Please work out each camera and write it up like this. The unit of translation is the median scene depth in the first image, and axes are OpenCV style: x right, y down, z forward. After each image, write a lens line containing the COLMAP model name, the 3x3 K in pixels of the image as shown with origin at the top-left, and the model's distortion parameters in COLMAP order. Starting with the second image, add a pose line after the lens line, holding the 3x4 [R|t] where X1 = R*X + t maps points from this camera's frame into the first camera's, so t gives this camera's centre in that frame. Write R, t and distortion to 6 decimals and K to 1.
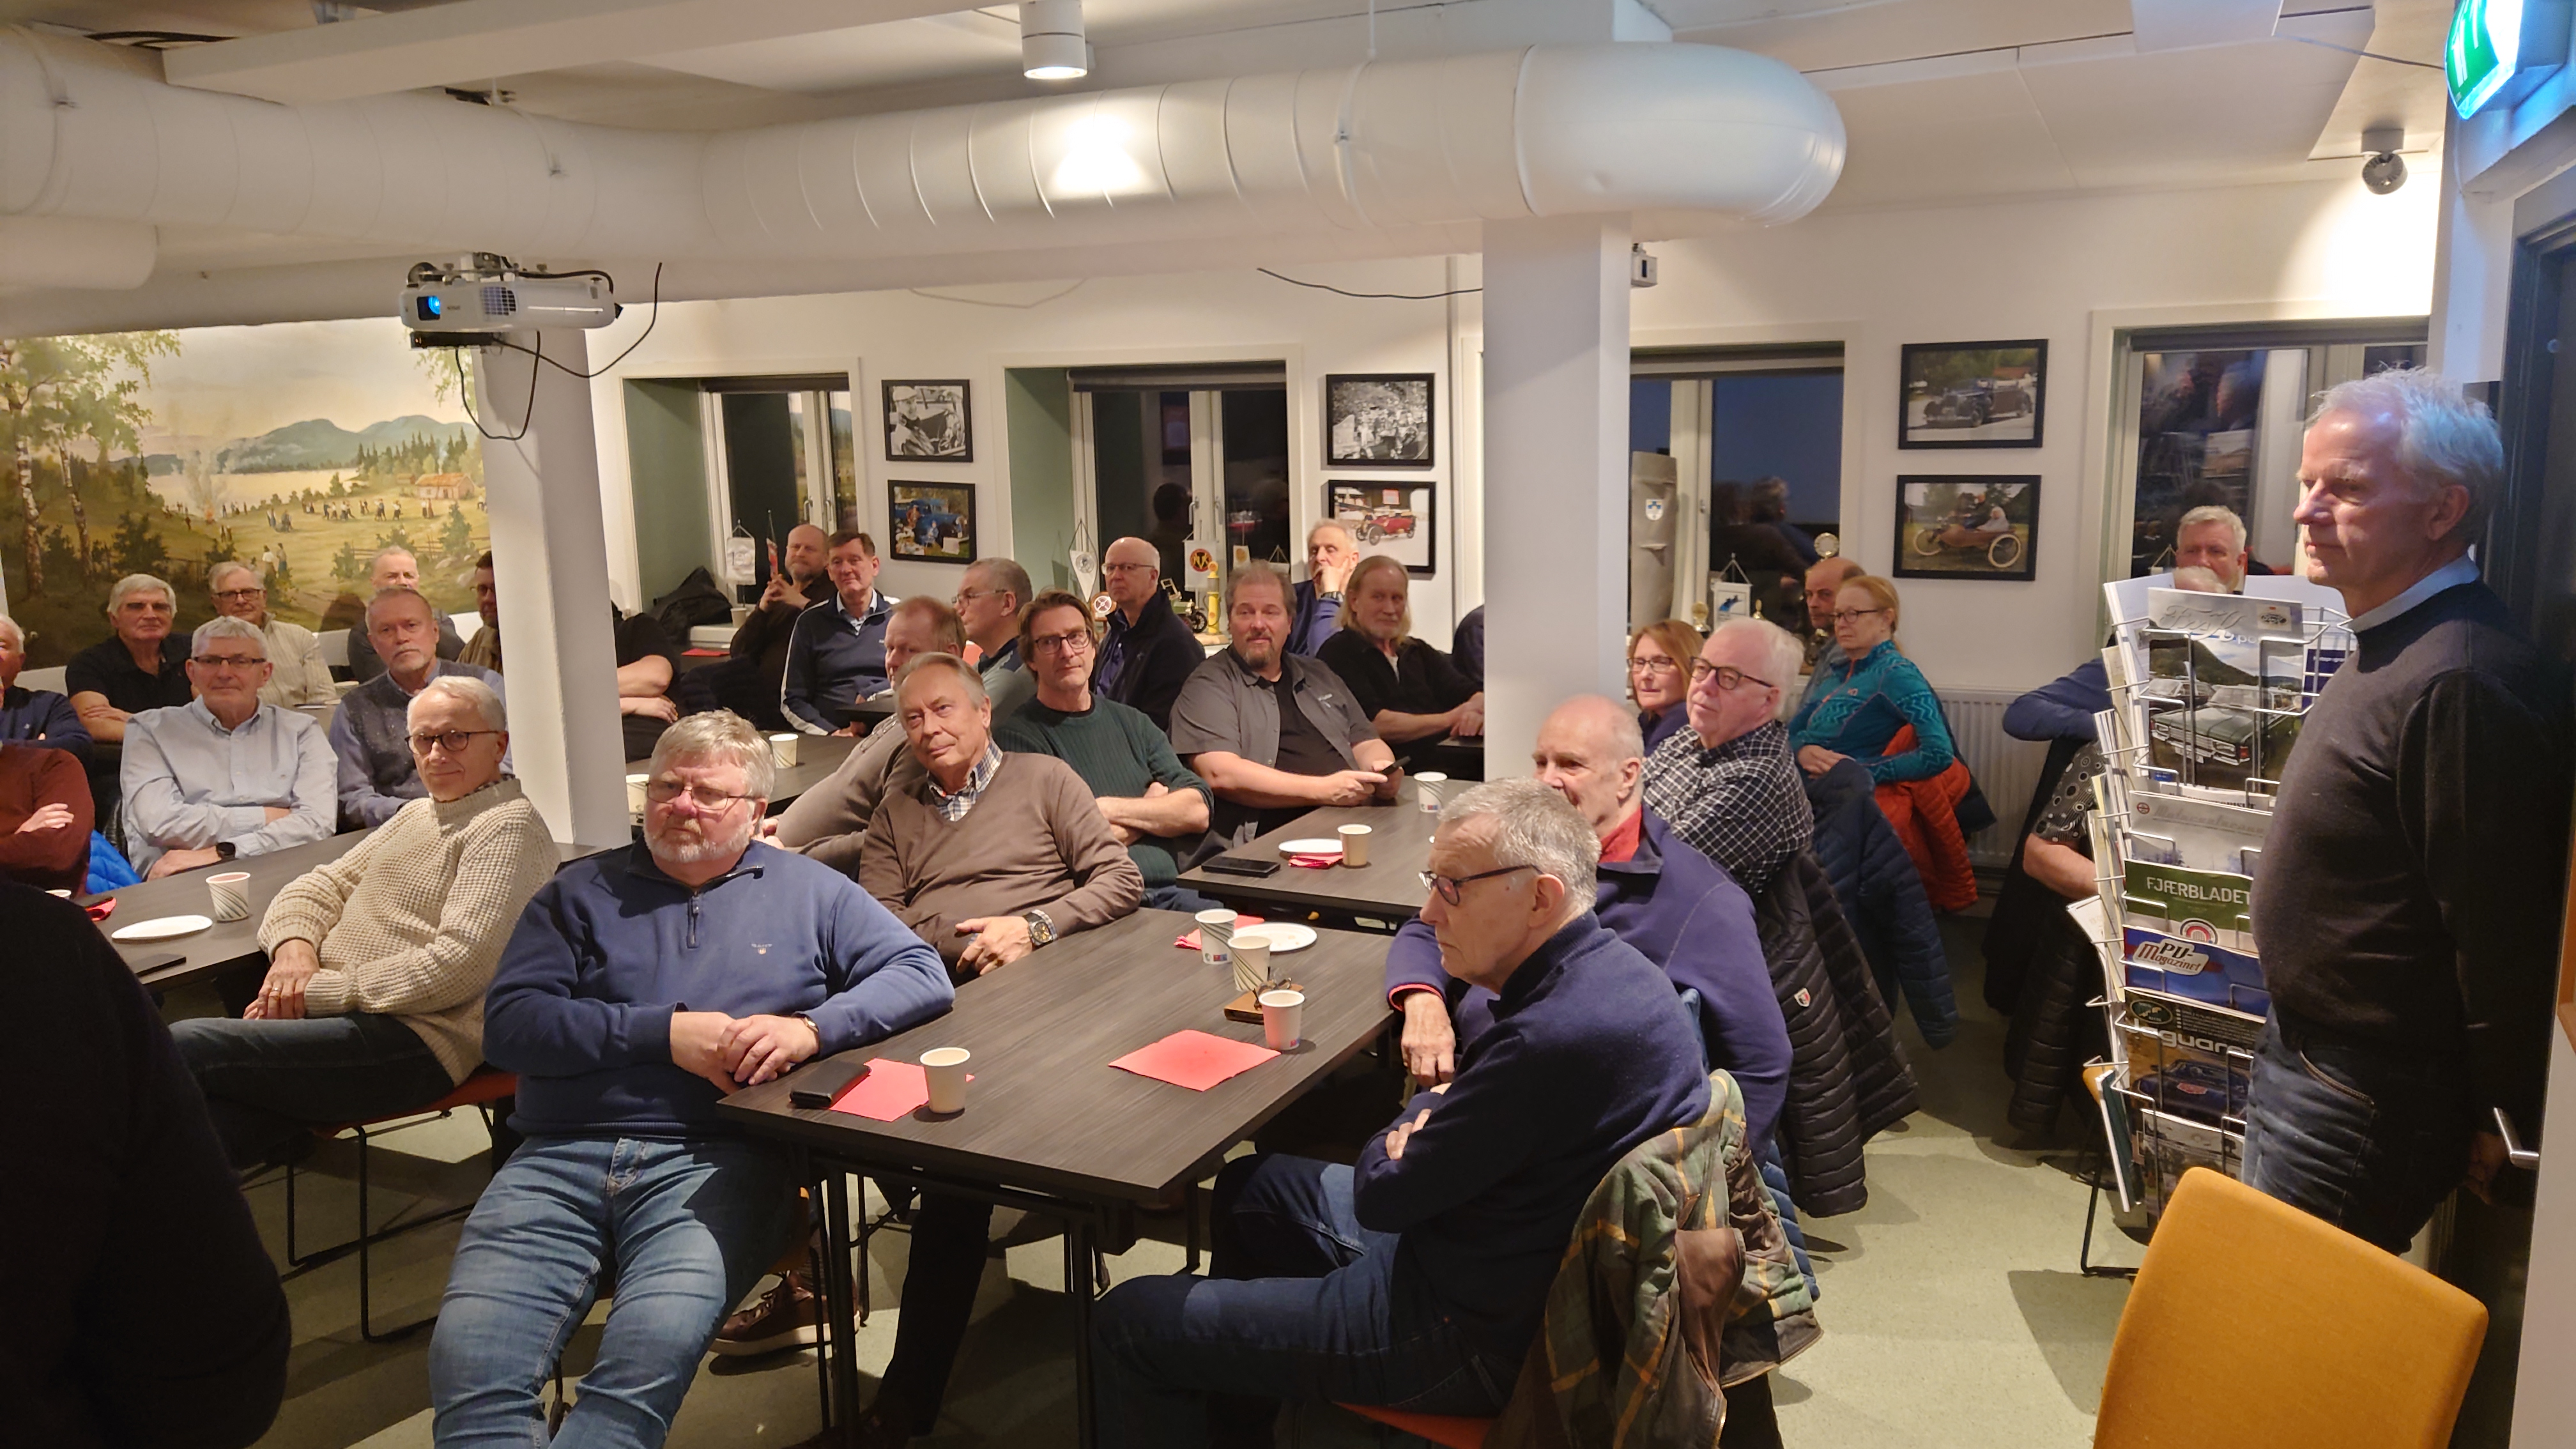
lens RADIAL K [[1825.1, 0, 1311.8], [0, 1825.1, 746.8], [0, 0, 1]] dist [0.046375, -0.056481]
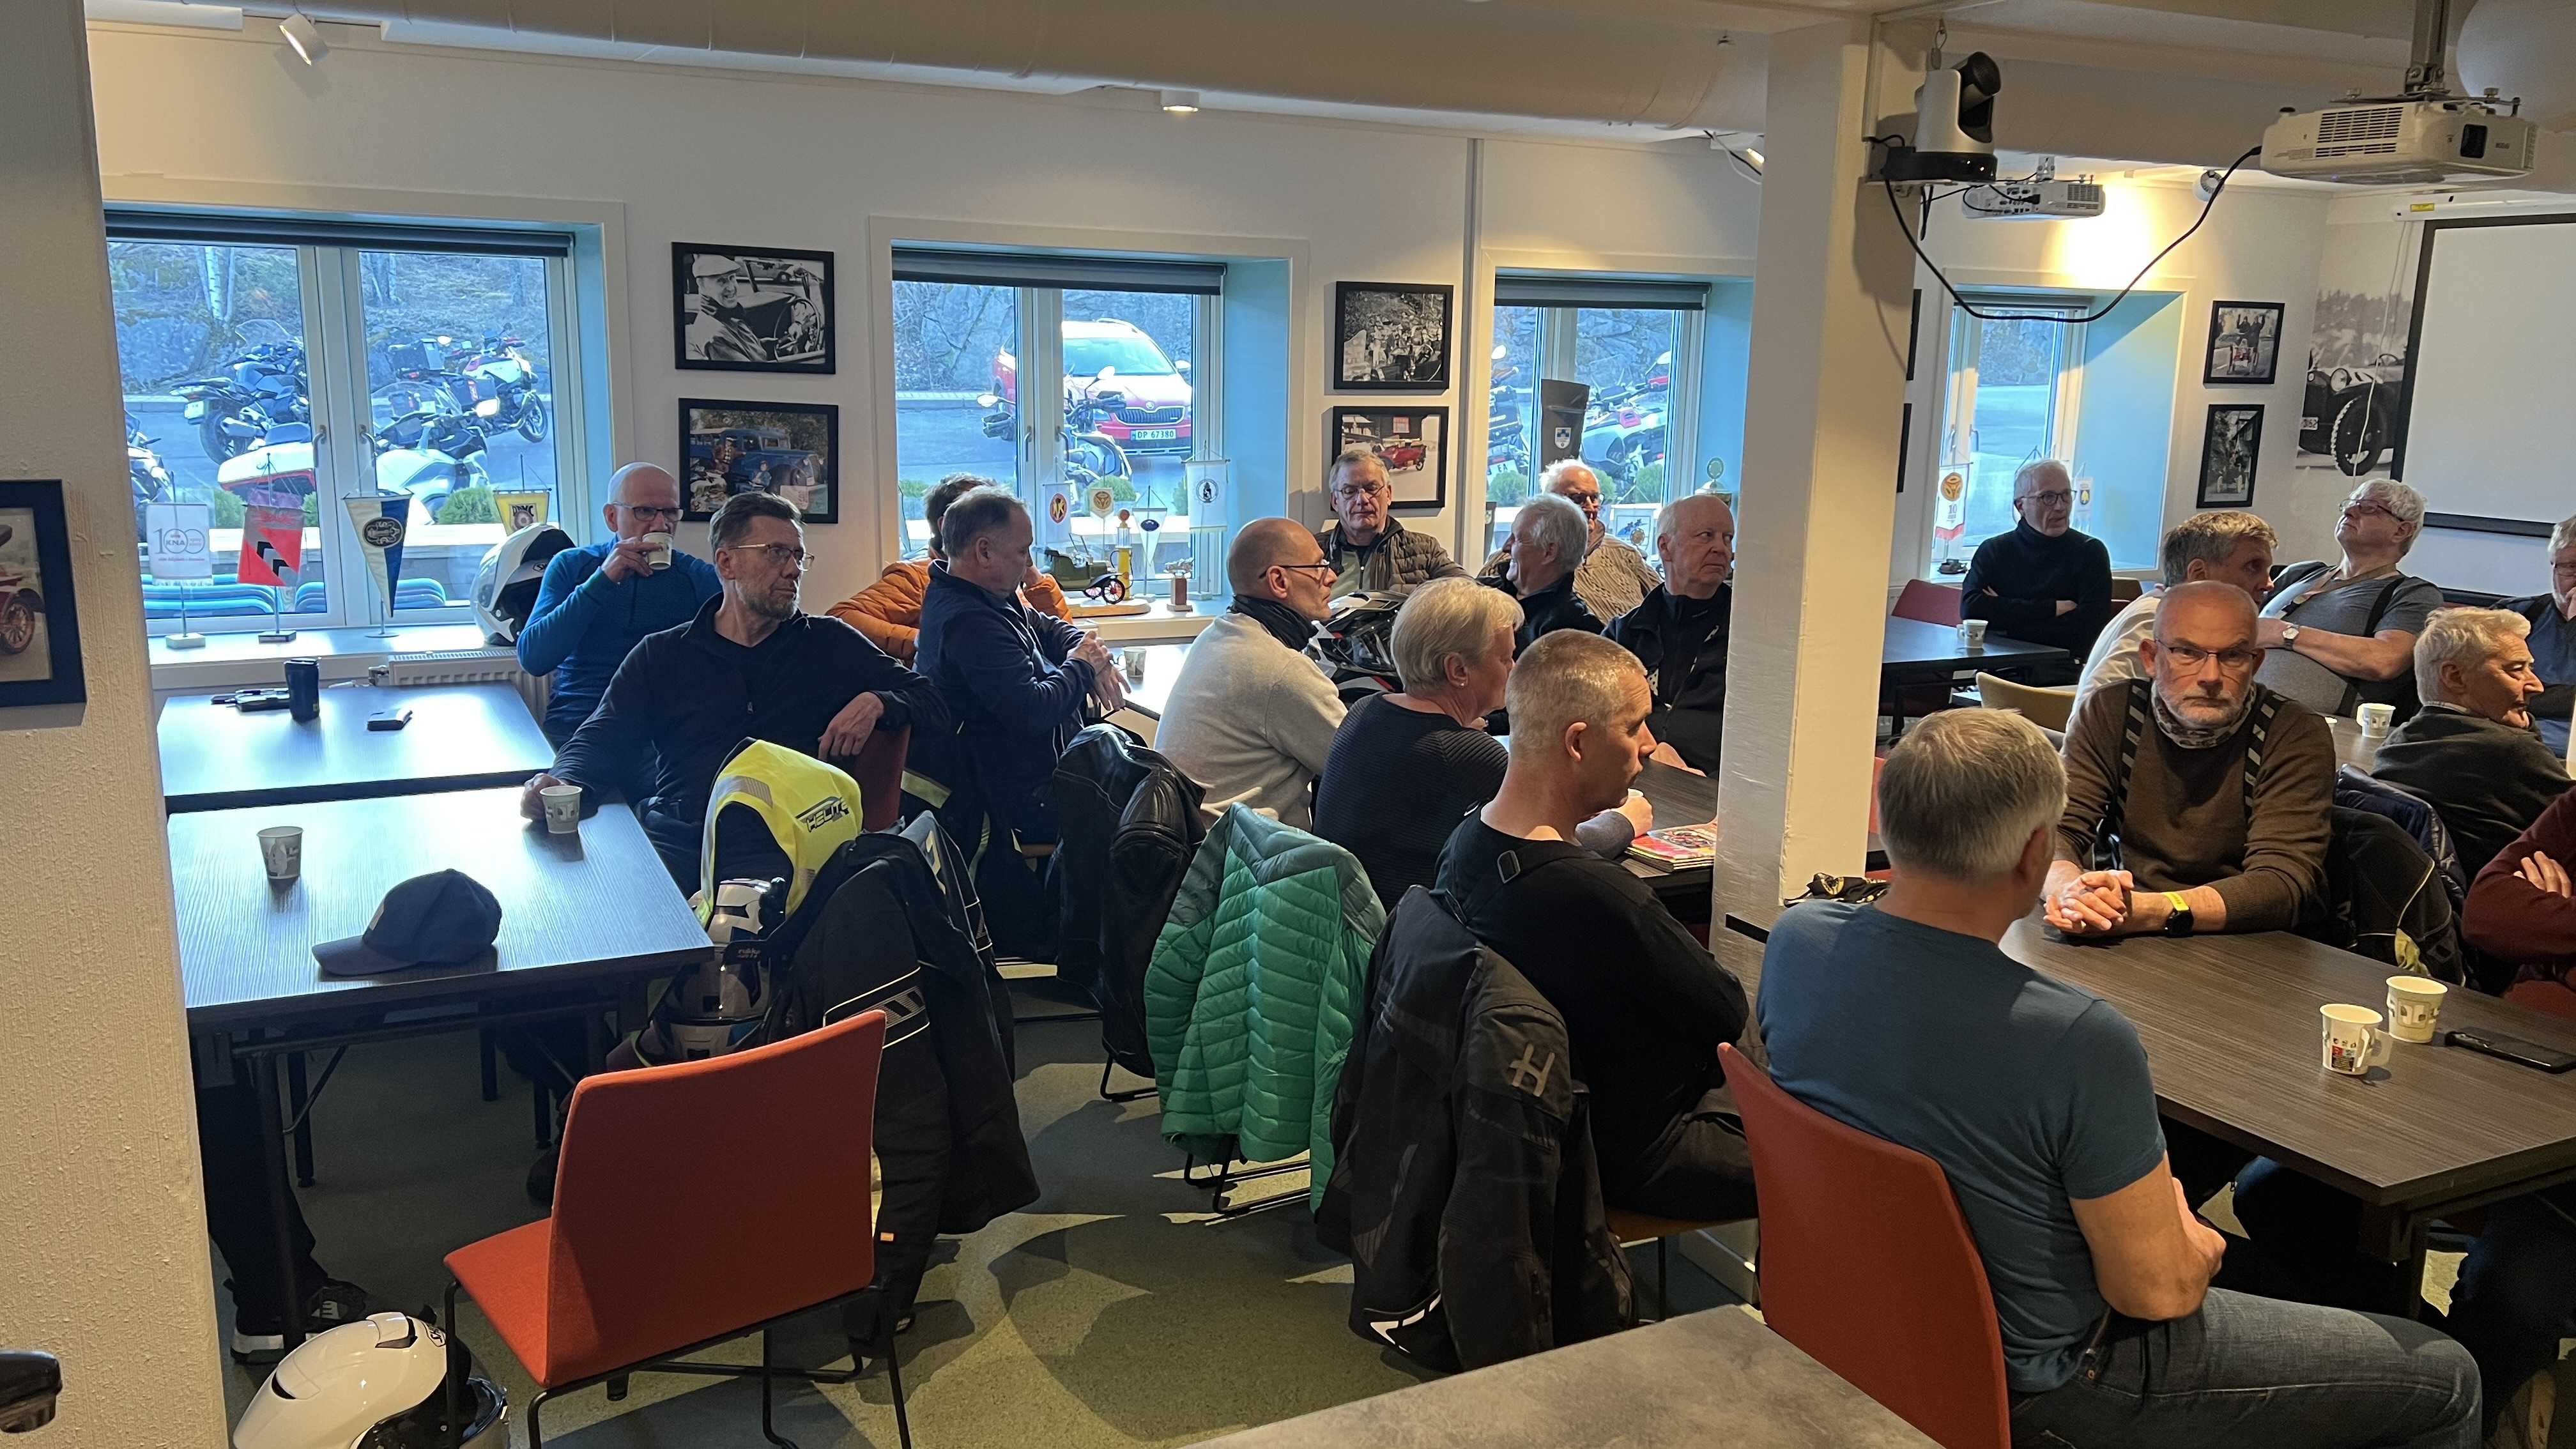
lens RADIAL K [[1925.9, 0, 1285.6], [0, 1925.9, 763.0], [0, 0, 1]] dist [0.064085, -0.082317]
pose [[0.604057, -0.137325, 0.785020, -0.753264], [0.112346, 0.989878, 0.086713, -0.061798], [-0.788982, 0.035814, 0.613371, 0.475967]]
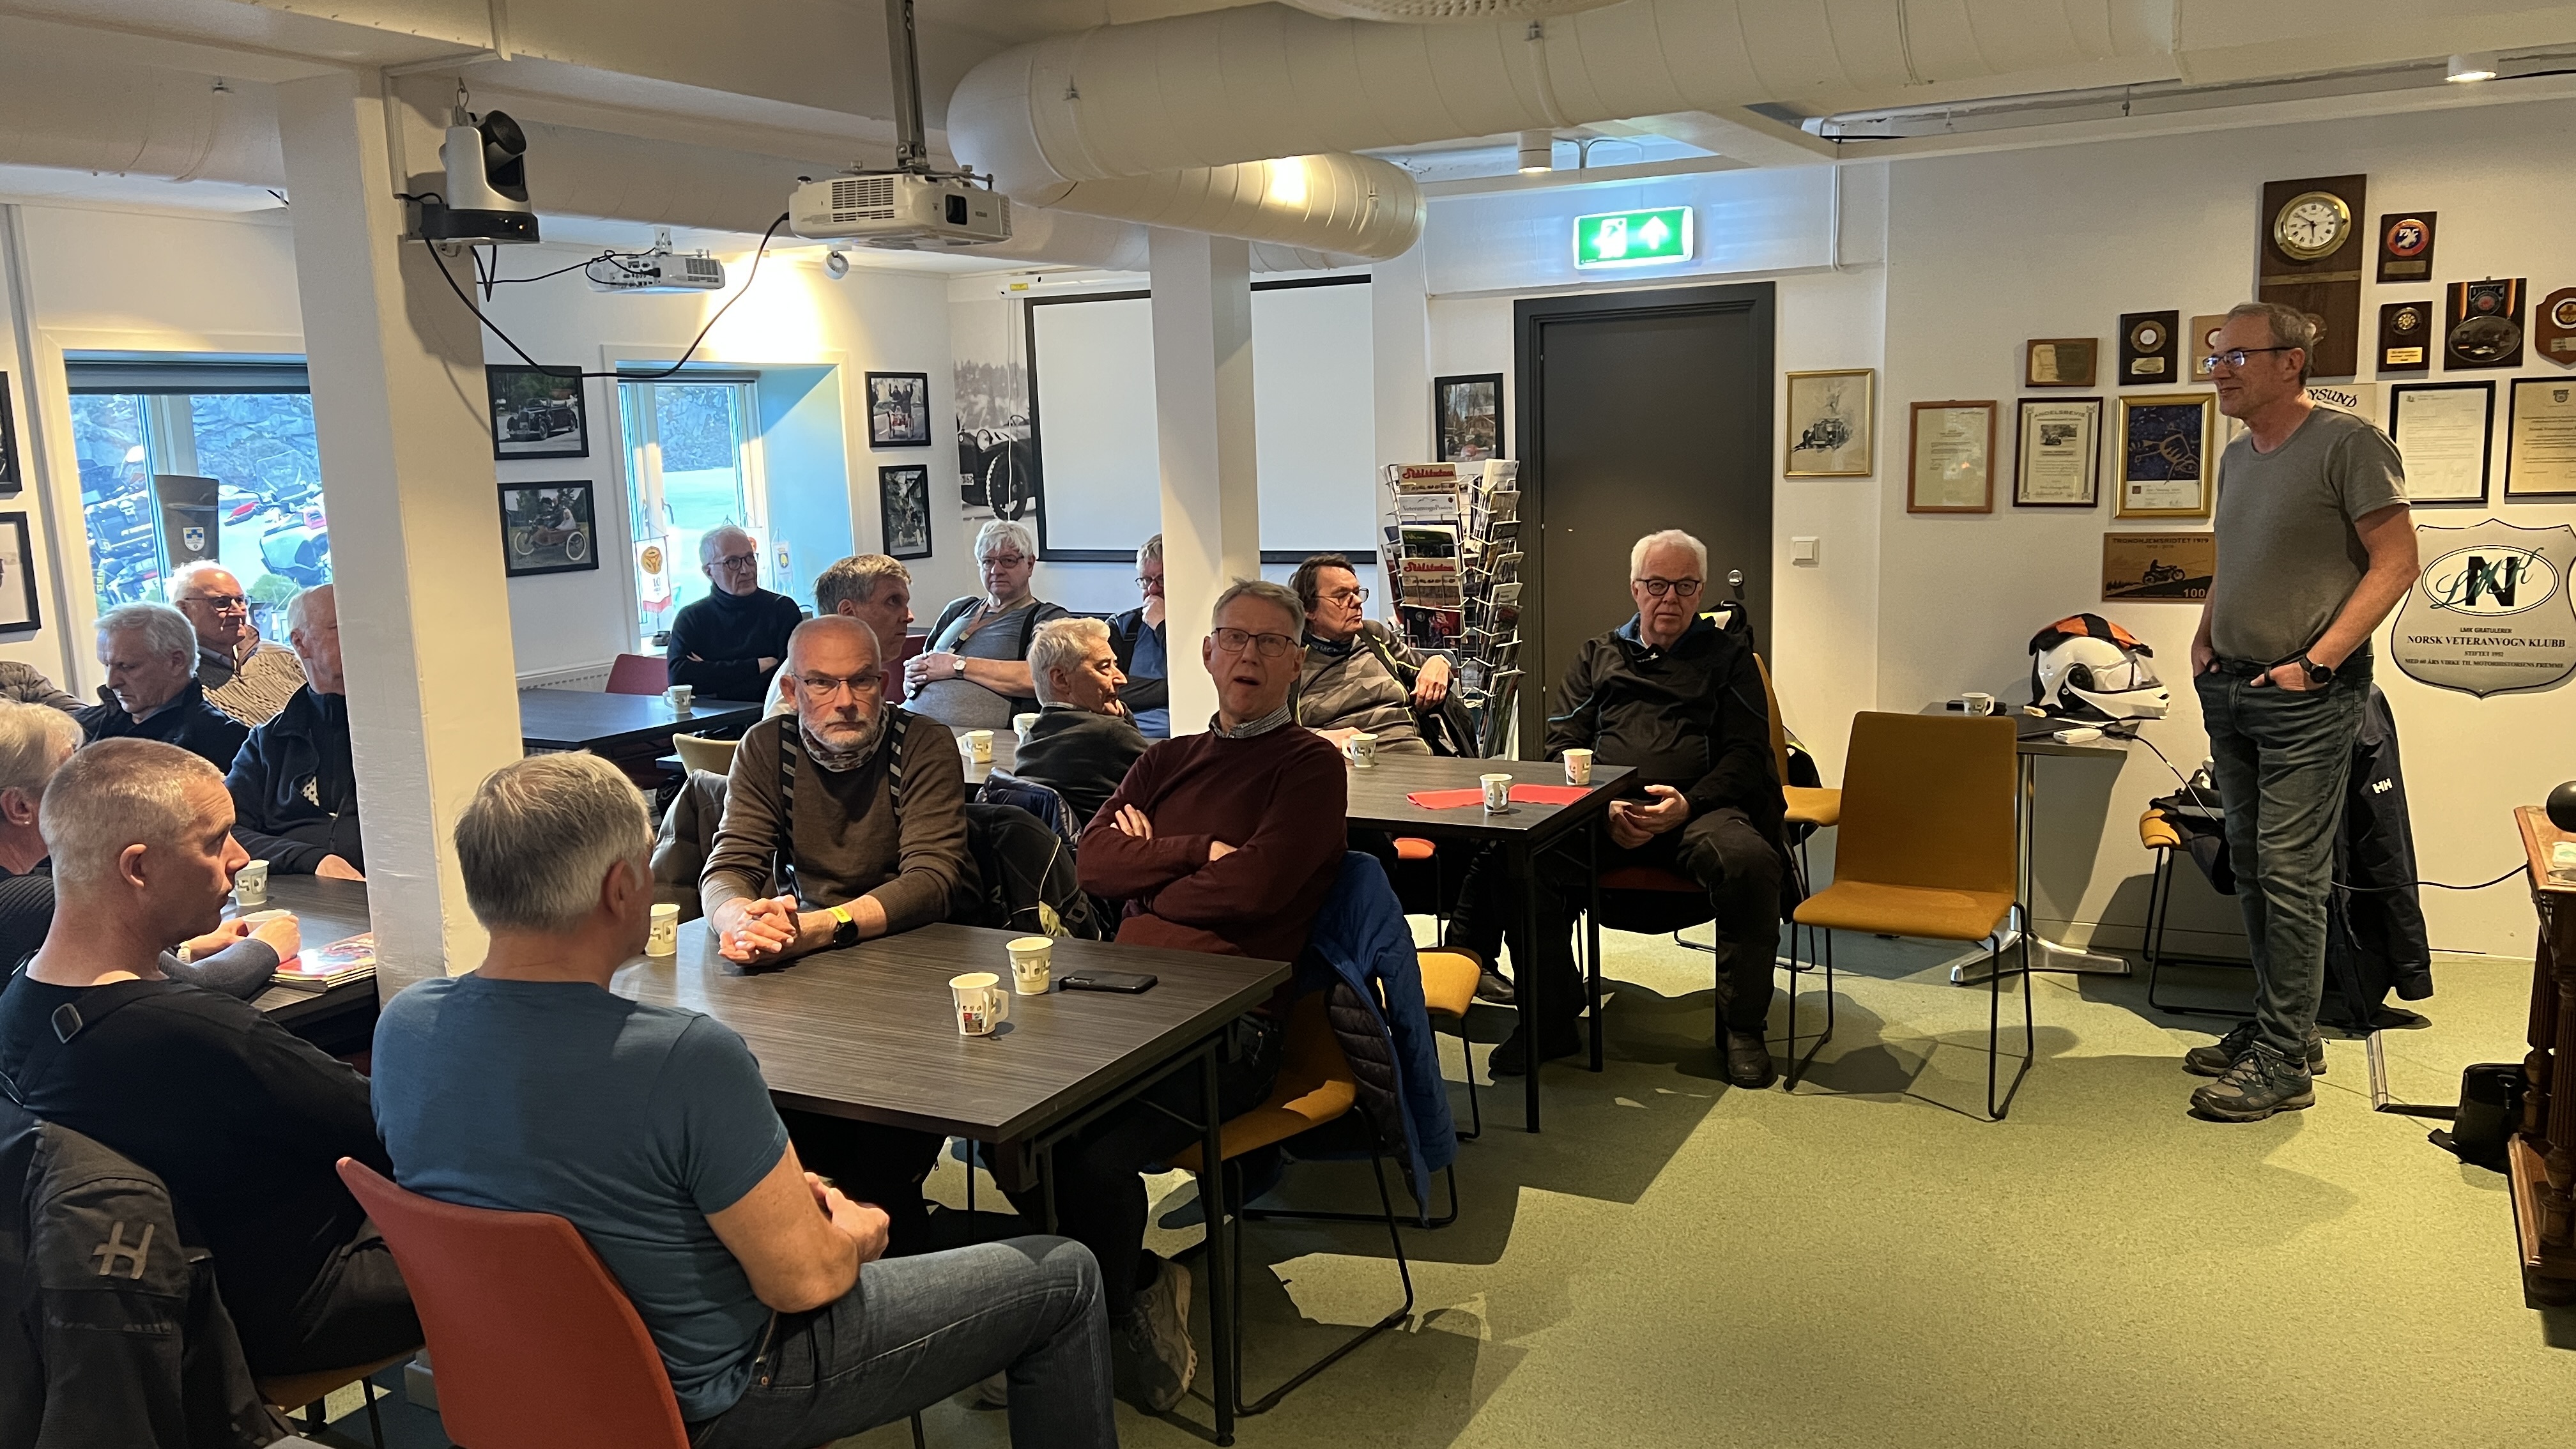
lens RADIAL K [[1925.9, 0, 1312.3], [0, 1925.9, 754.8], [0, 0, 1]] dist [0.064085, -0.082317]
pose [[0.017640, -0.149897, 0.988544, -0.742198], [0.209685, 0.967266, 0.142929, -0.049855], [-0.977610, 0.204761, 0.048494, 0.447143]]
